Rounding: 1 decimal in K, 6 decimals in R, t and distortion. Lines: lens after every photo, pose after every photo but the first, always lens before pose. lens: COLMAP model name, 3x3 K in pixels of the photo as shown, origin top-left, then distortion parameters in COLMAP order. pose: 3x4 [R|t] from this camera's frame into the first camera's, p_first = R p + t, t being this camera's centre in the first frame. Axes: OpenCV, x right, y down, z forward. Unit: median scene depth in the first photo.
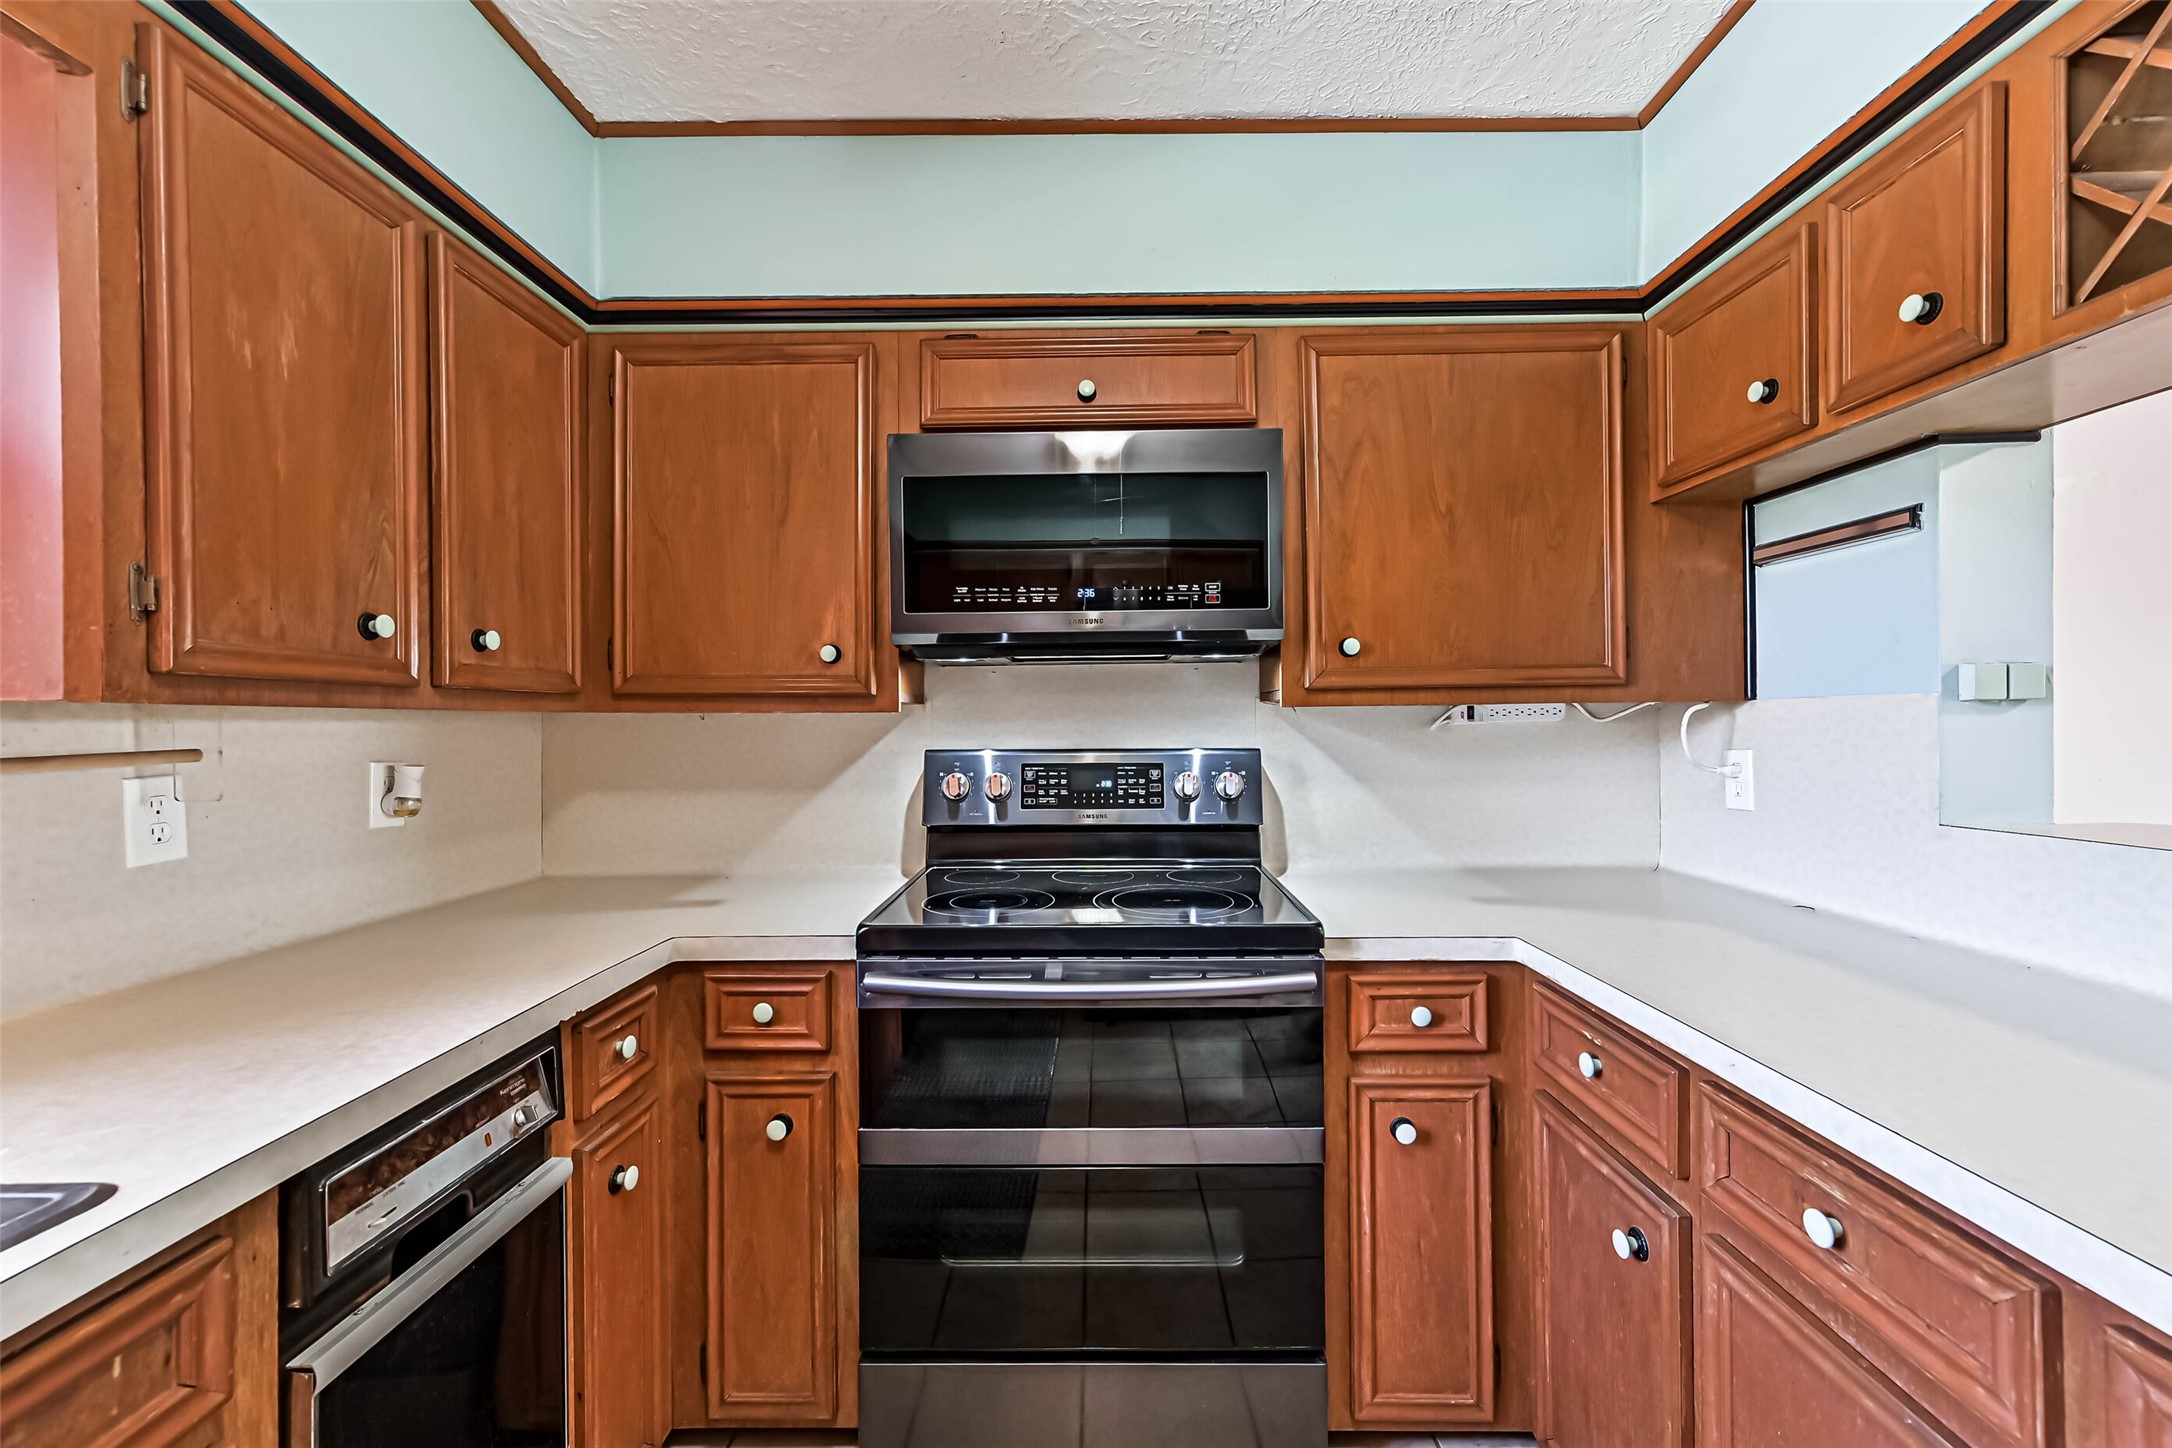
lens RADIAL K [[882.5, 0, 1096.6], [0, 882.5, 720.4], [0, 0, 1]] dist [0.001749, -0.000169]
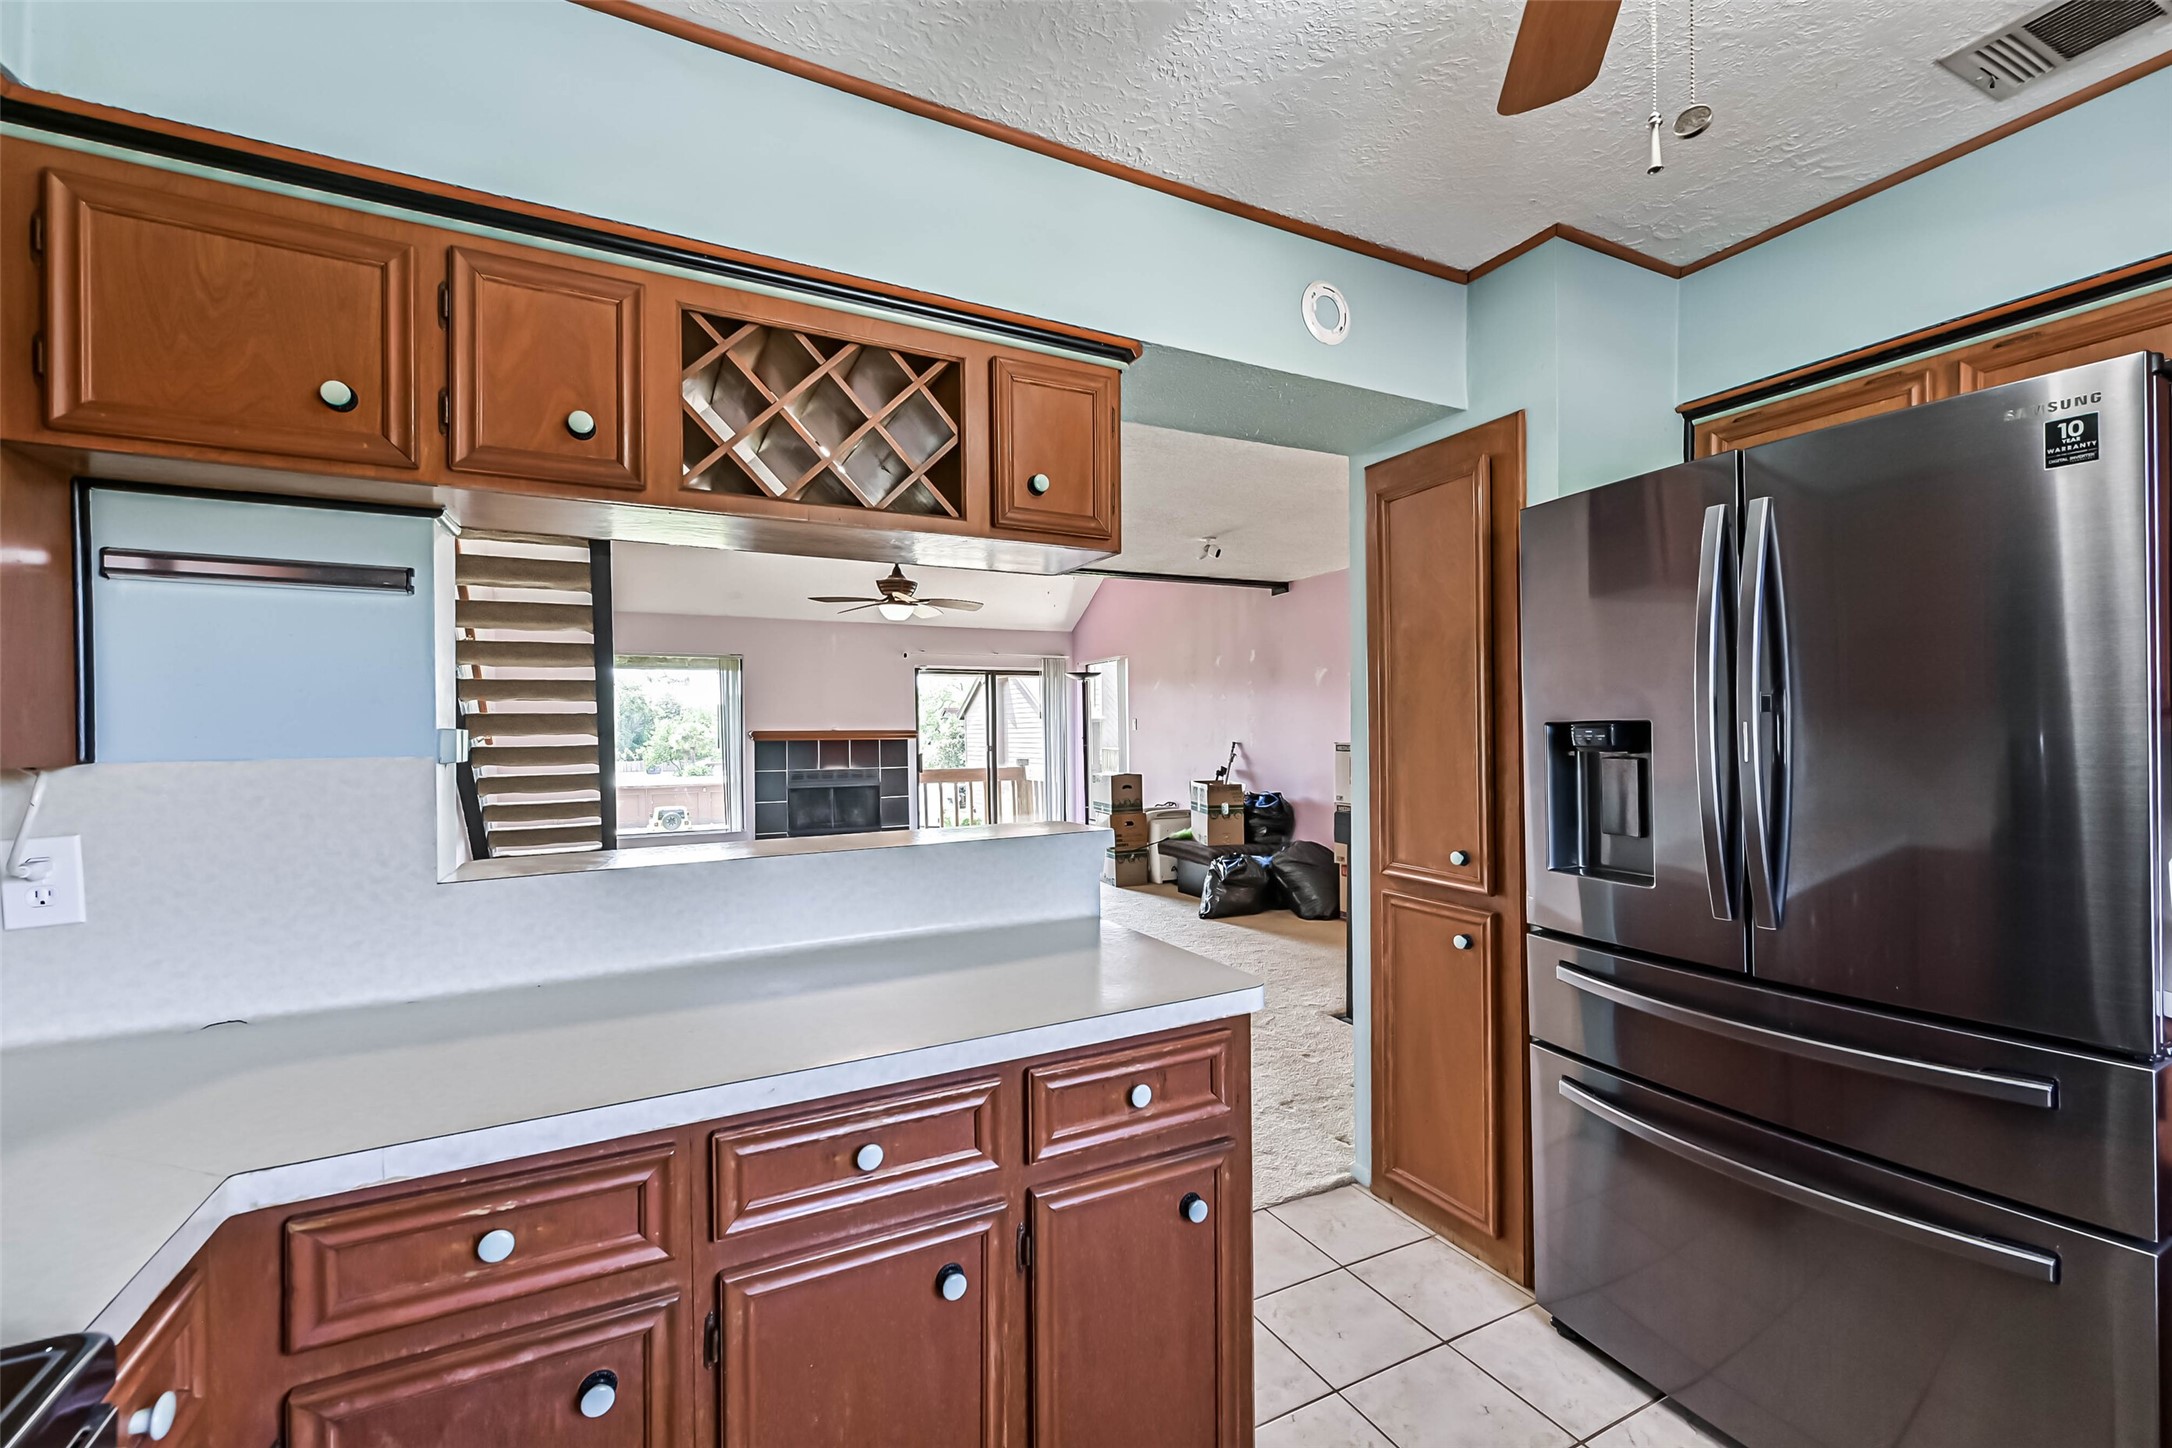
lens RADIAL K [[897.1, 0, 1099.2], [0, 897.1, 737.0], [0, 0, 1]] dist [0.001870, 0.000153]
pose [[-0.474008, 0.012091, 0.880437, -0.321813], [0.015509, 0.999865, -0.005381, -0.033446], [-0.880384, 0.011104, -0.474132, 0.751245]]
